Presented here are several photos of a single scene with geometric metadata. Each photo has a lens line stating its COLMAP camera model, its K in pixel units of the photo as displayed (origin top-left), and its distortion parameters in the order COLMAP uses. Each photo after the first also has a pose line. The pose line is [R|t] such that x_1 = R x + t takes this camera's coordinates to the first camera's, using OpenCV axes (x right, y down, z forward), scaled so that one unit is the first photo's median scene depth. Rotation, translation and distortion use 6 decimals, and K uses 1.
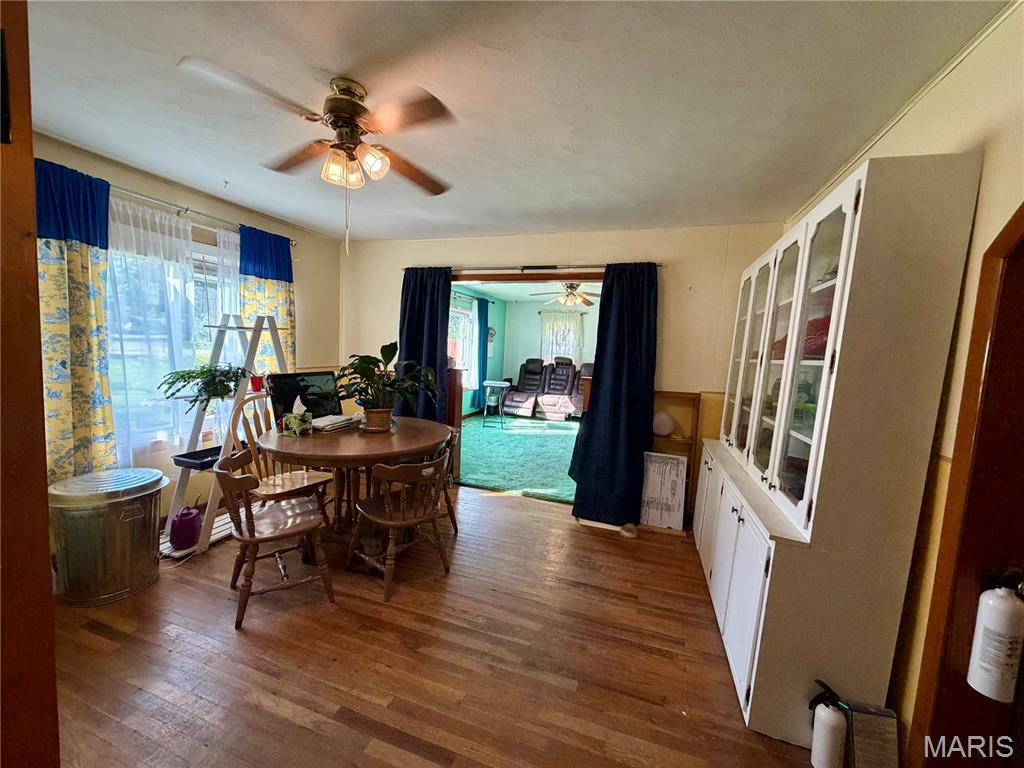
lens RADIAL K [[407.5, 0, 510.0], [0, 407.5, 384.7], [0, 0, 1]] dist [0.000212, 0.000071]
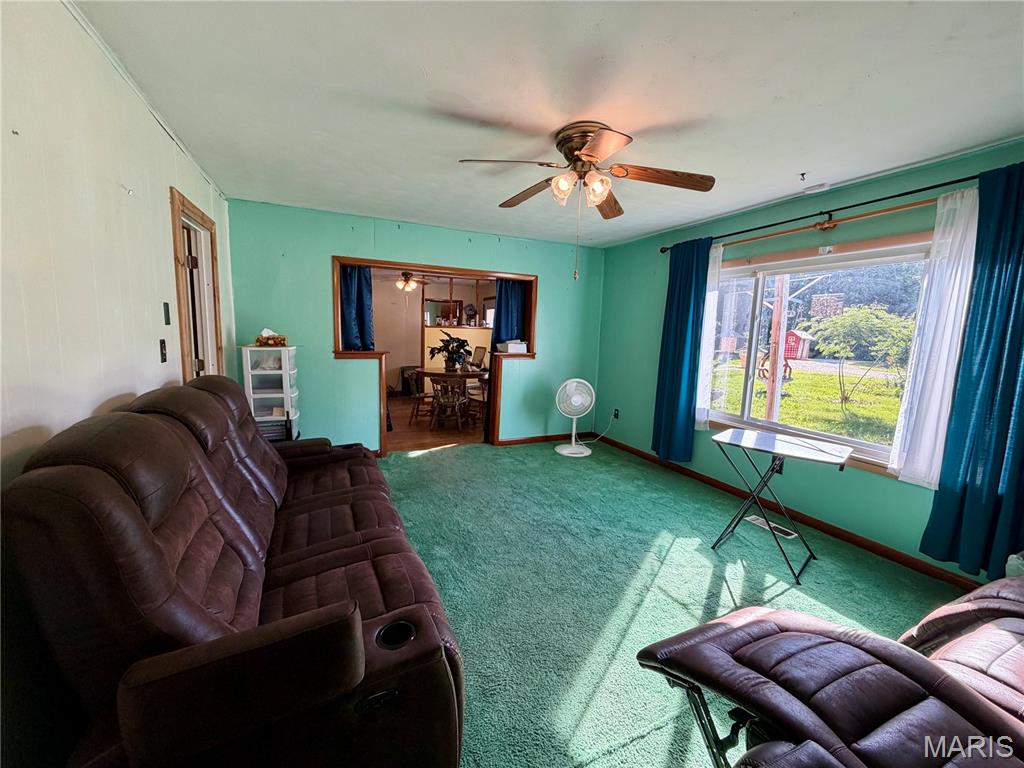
lens RADIAL K [[407.5, 0, 510.9], [0, 407.5, 385.3], [0, 0, 1]] dist [0.000212, 0.000071]
pose [[-0.718963, 0.016513, -0.694852, 0.324402], [-0.131738, 0.978359, 0.159559, -0.066327], [0.682450, 0.206255, -0.701228, 0.920060]]
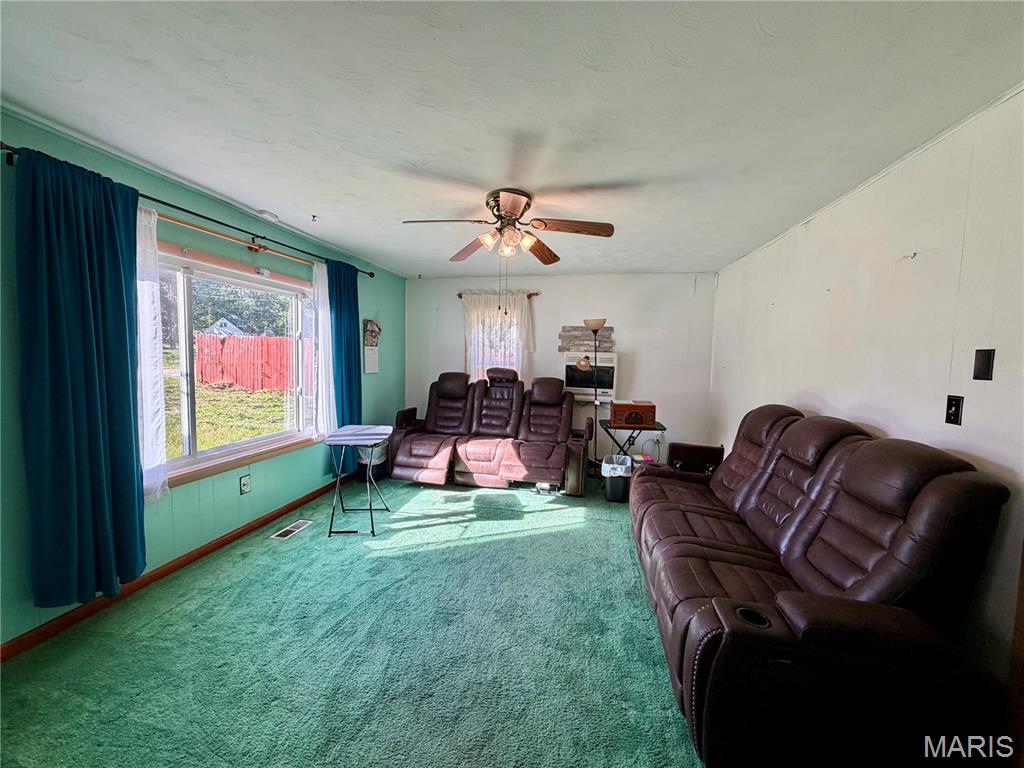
lens RADIAL K [[407.5, 0, 506.0], [0, 407.5, 382.4], [0, 0, 1]] dist [0.000212, 0.000071]
pose [[0.991426, -0.040778, 0.124146, 0.065469], [0.042939, 0.998968, -0.014781, -0.040251], [-0.123415, 0.019985, 0.992154, 0.435664]]
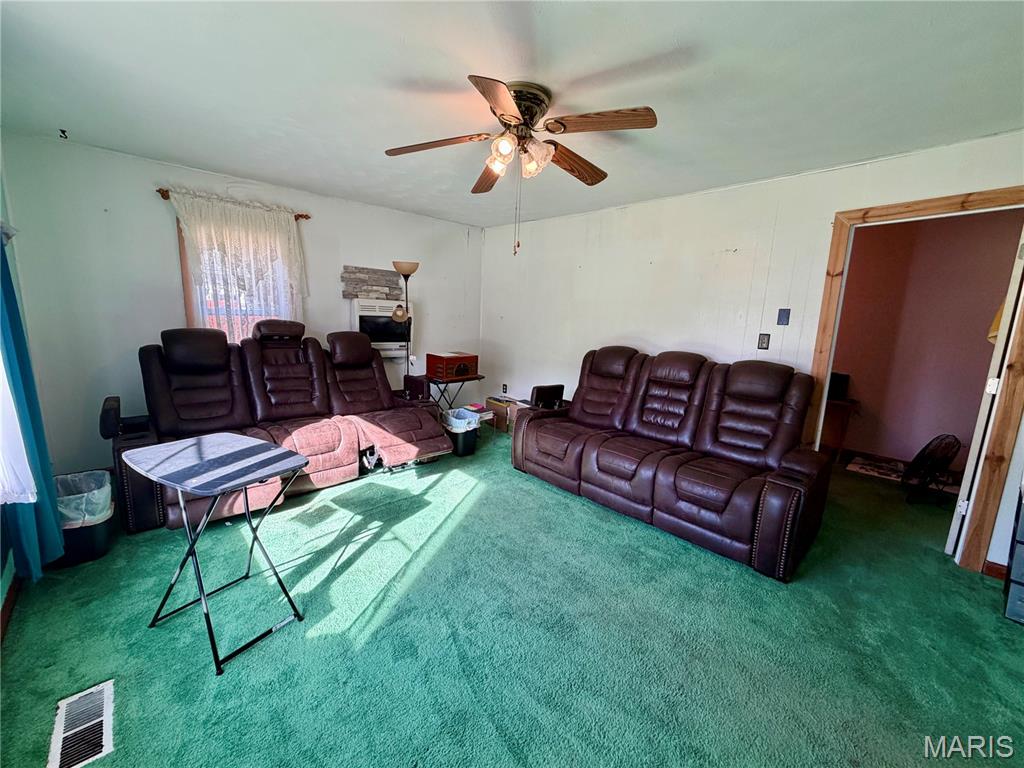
lens RADIAL K [[407.5, 0, 513.0], [0, 407.5, 384.5], [0, 0, 1]] dist [0.000212, 0.000071]
pose [[0.477222, -0.185958, 0.858882, -0.124317], [0.069764, 0.982287, 0.173913, -0.062150], [-0.876009, -0.023076, 0.481742, 0.626211]]
